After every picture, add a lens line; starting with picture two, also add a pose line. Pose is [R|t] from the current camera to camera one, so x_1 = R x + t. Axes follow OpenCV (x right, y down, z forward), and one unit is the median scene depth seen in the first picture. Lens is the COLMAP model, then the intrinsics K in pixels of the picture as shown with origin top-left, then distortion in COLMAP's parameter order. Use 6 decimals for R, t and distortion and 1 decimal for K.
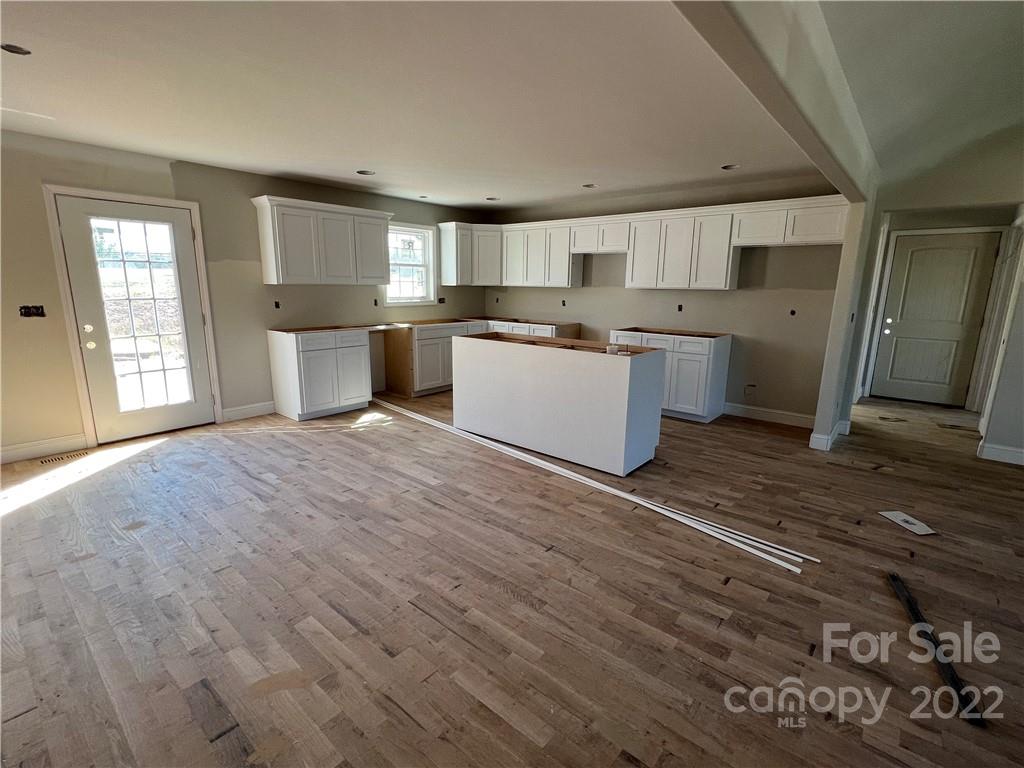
lens RADIAL K [[481.6, 0, 510.2], [0, 481.6, 384.9], [0, 0, 1]] dist [-0.002582, -0.001052]
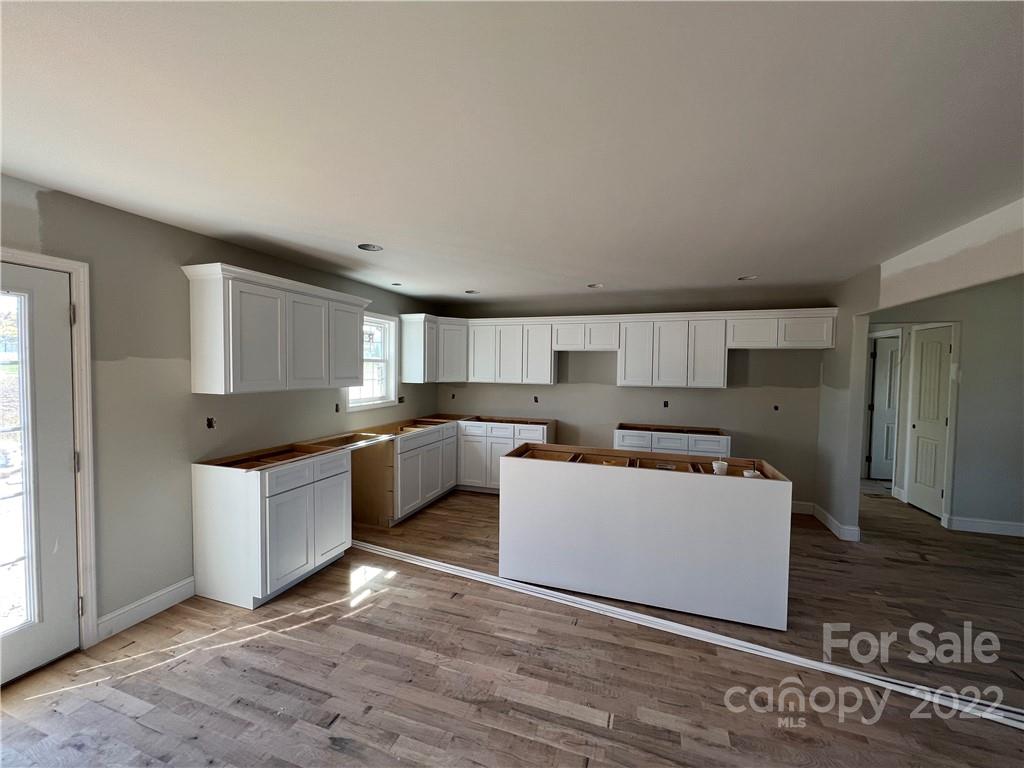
lens RADIAL K [[412.5, 0, 513.0], [0, 412.5, 382.2], [0, 0, 1]] dist [-0.001365, -0.000005]
pose [[0.929764, -0.013314, 0.367916, -0.306915], [0.075366, 0.985065, -0.154810, -0.102999], [-0.360360, 0.171665, 0.916881, 0.325564]]
